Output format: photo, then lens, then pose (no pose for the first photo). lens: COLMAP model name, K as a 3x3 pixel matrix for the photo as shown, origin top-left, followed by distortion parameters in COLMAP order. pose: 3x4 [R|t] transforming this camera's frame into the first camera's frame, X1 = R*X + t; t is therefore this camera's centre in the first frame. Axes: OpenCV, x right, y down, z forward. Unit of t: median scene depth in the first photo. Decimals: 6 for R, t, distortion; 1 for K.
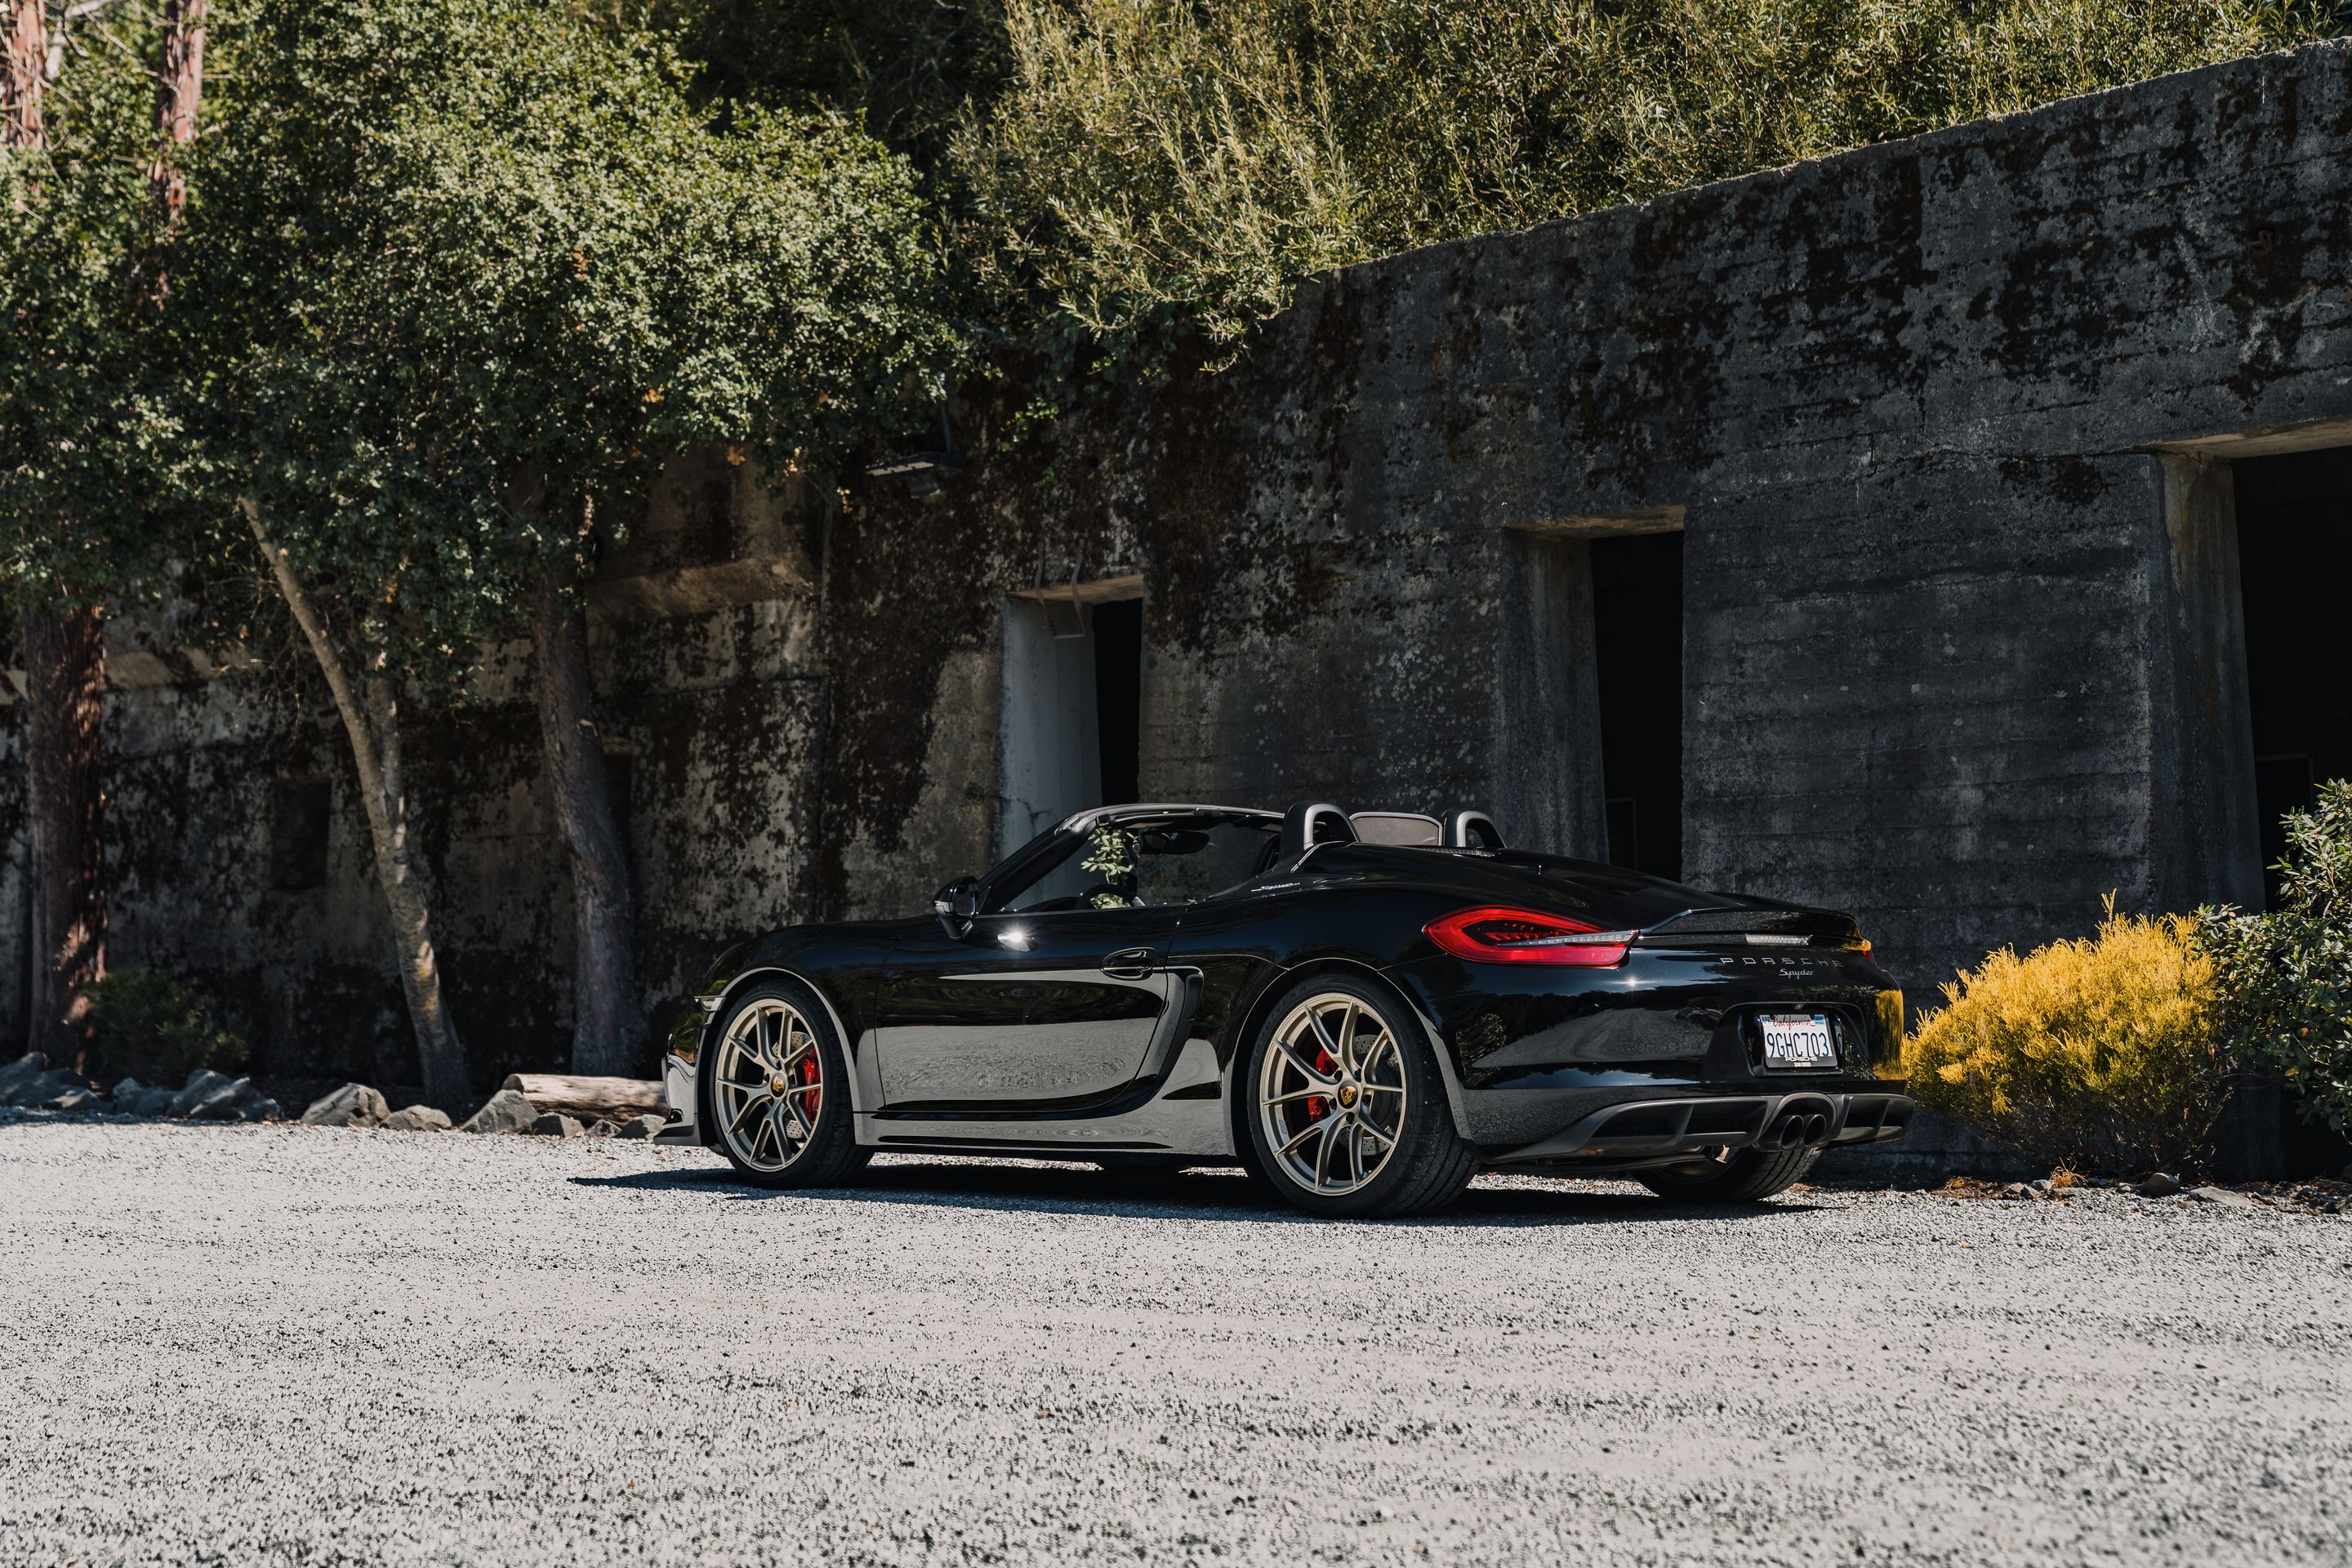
lens RADIAL K [[3977.2, 0, 1174.7], [0, 3977.2, 773.9], [0, 0, 1]] dist [0.021020, 0.000000]
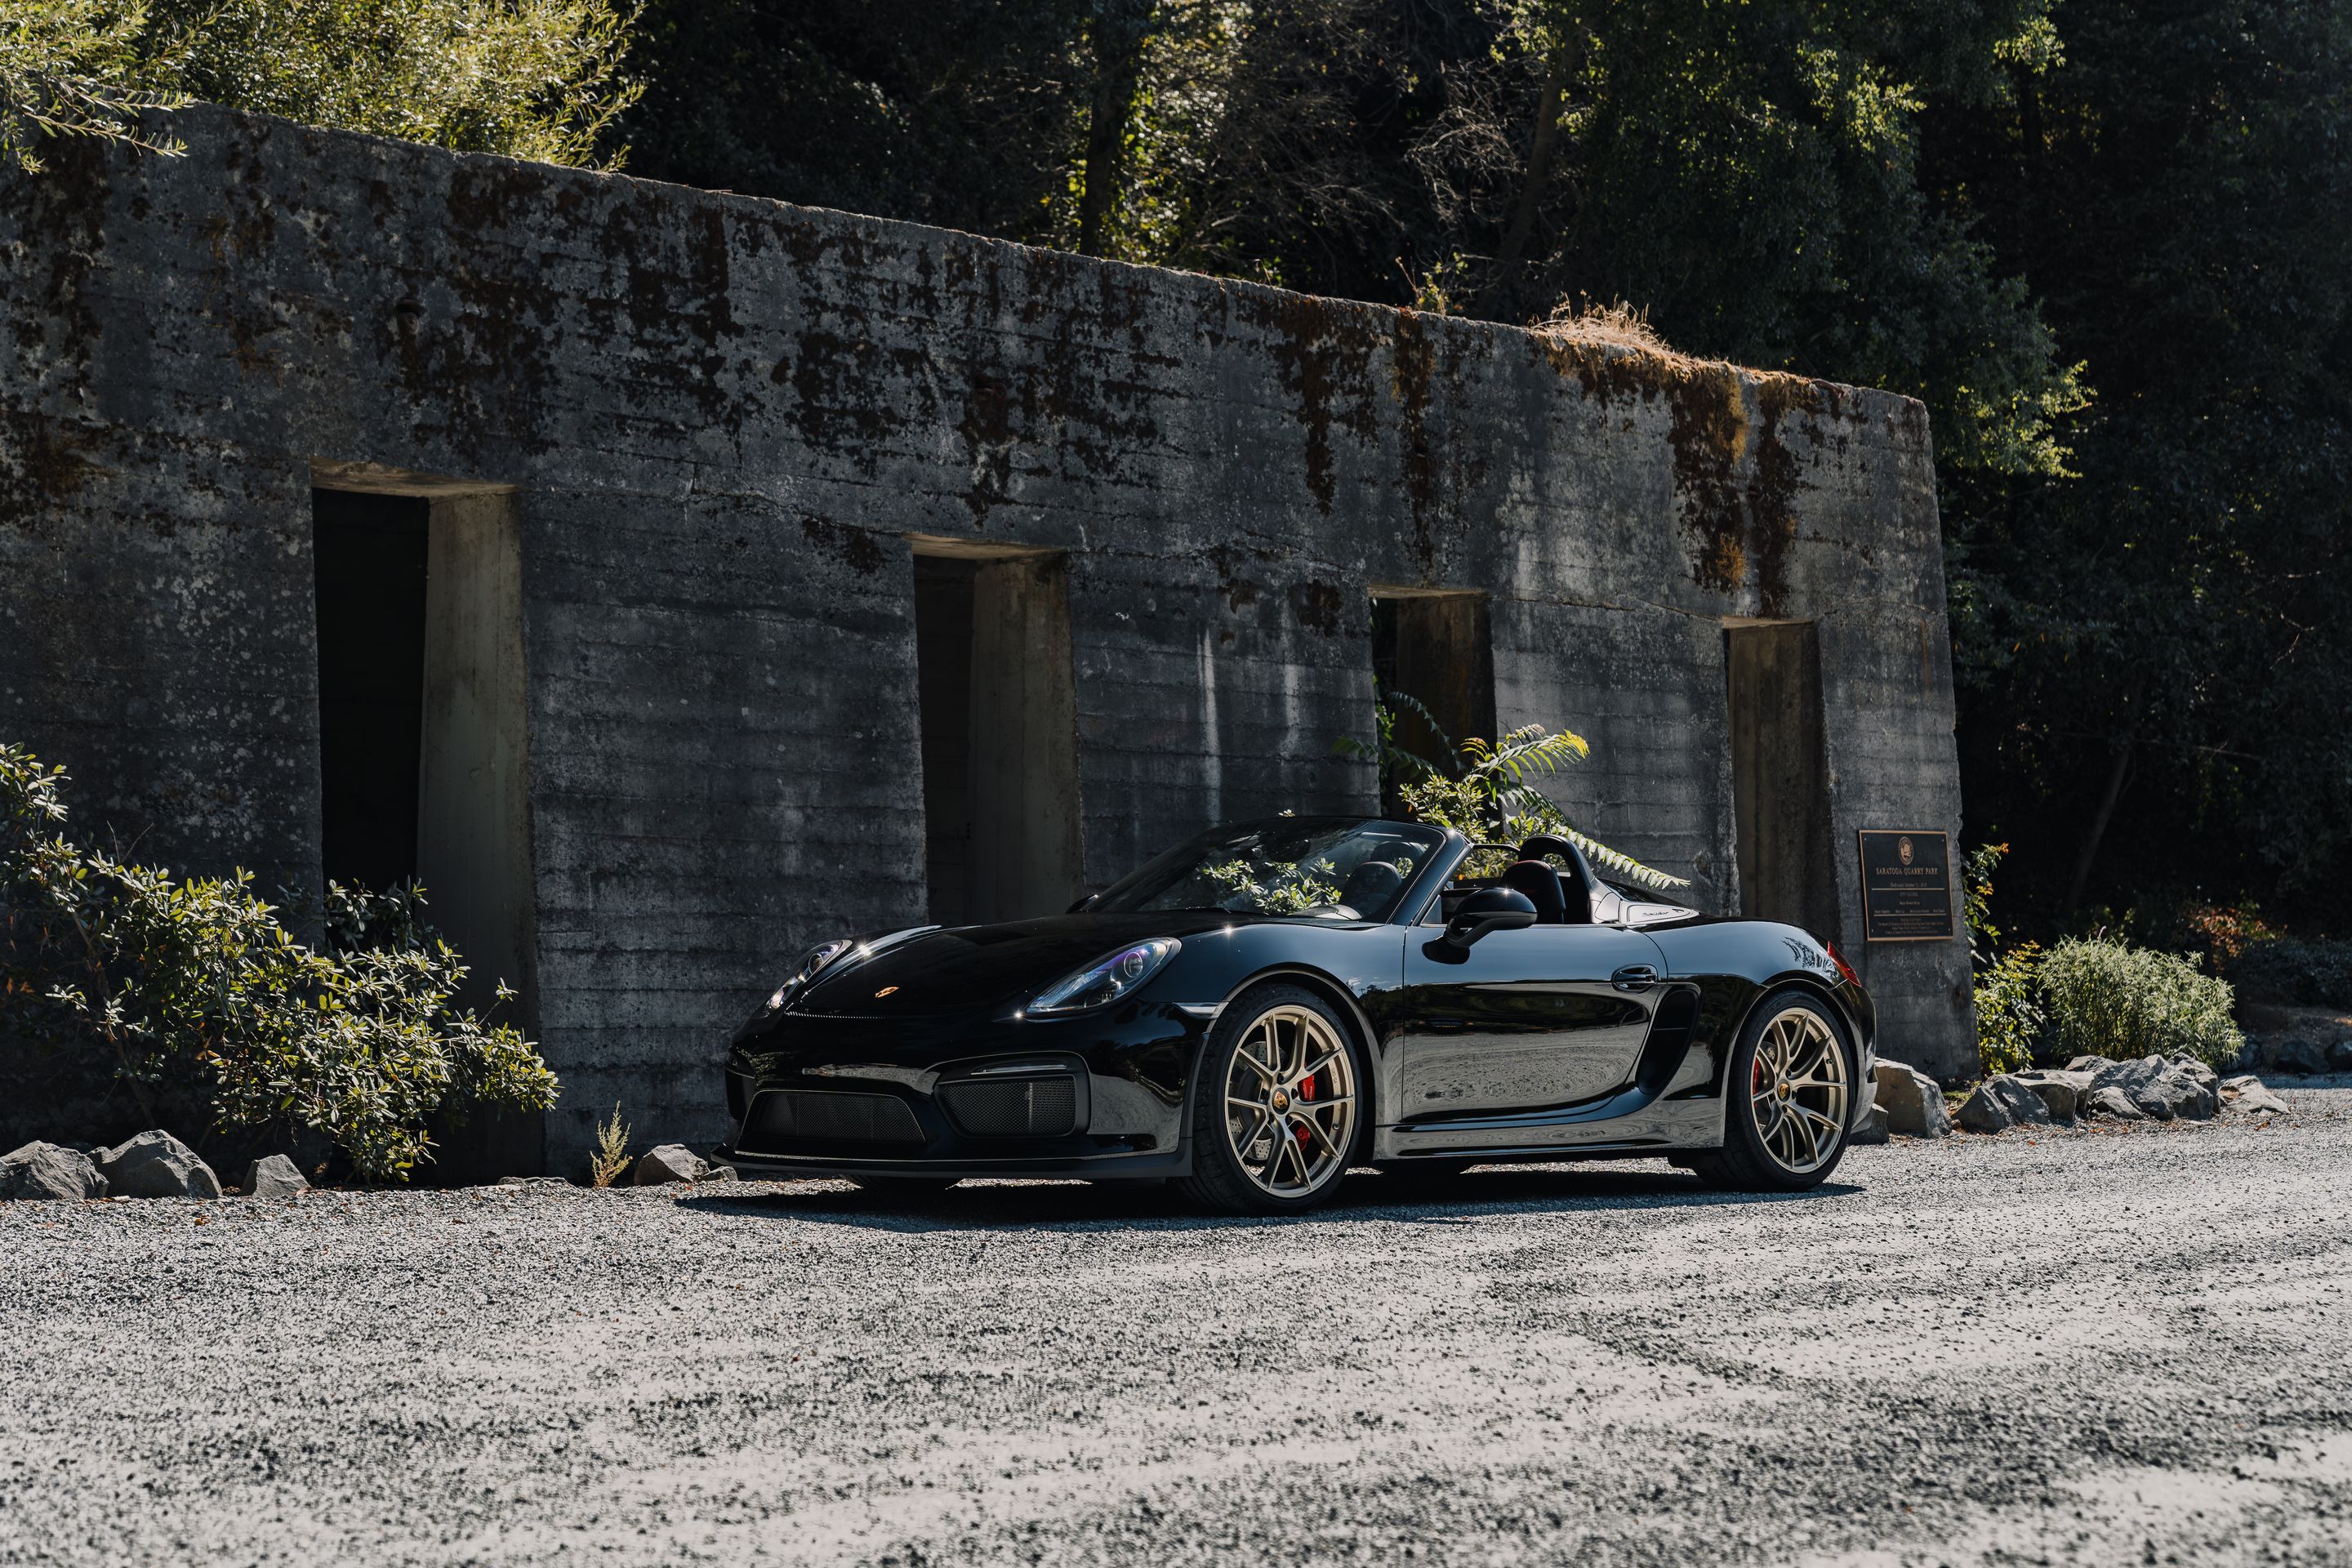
lens RADIAL K [[3545.1, 0, 1162.3], [0, 3545.1, 852.8], [0, 0, 1]] dist [0.011629, 0.000000]
pose [[-0.017804, 0.043548, 0.998893, -0.754647], [-0.069308, 0.996594, -0.044683, 0.050478], [-0.997436, -0.070026, -0.014725, 0.876268]]
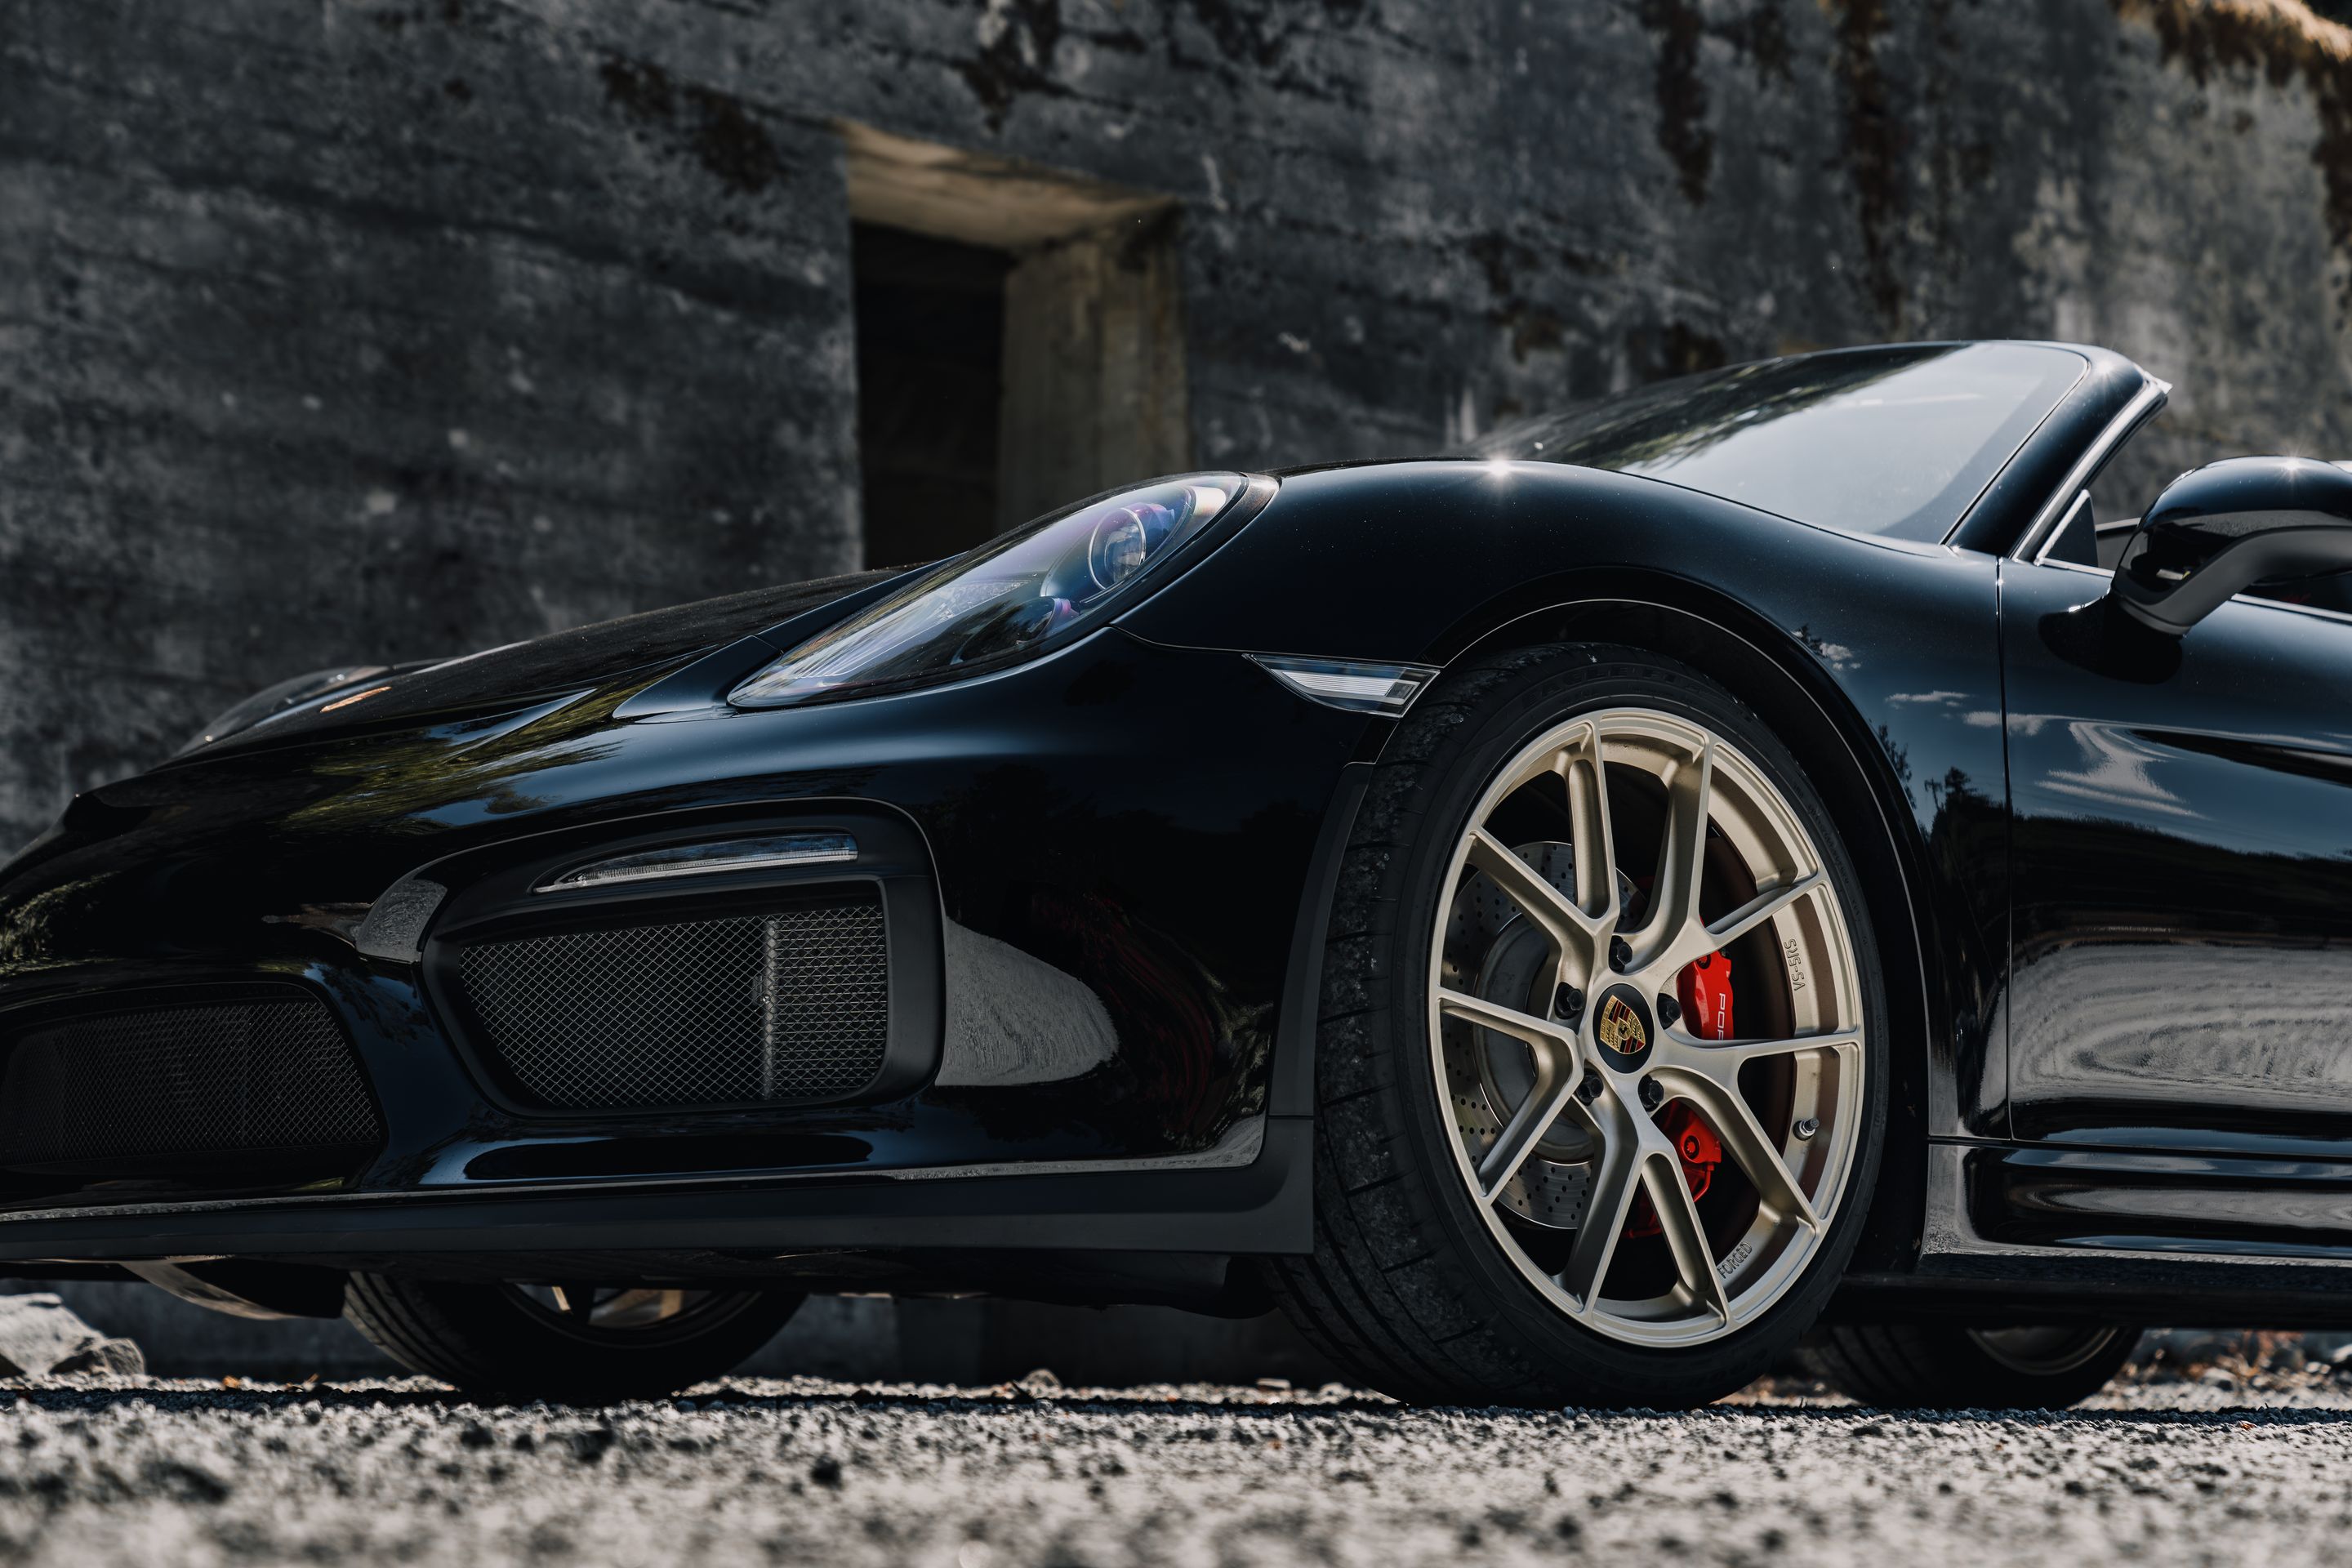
lens RADIAL K [[4239.0, 0, 1167.1], [0, 4239.0, 797.7], [0, 0, 1]] dist [0.018122, 0.000000]
pose [[0.055896, 0.138144, 0.988834, -0.324209], [-0.067450, 0.988642, -0.134305, 0.087004], [-0.996156, -0.059190, 0.064579, 0.851720]]
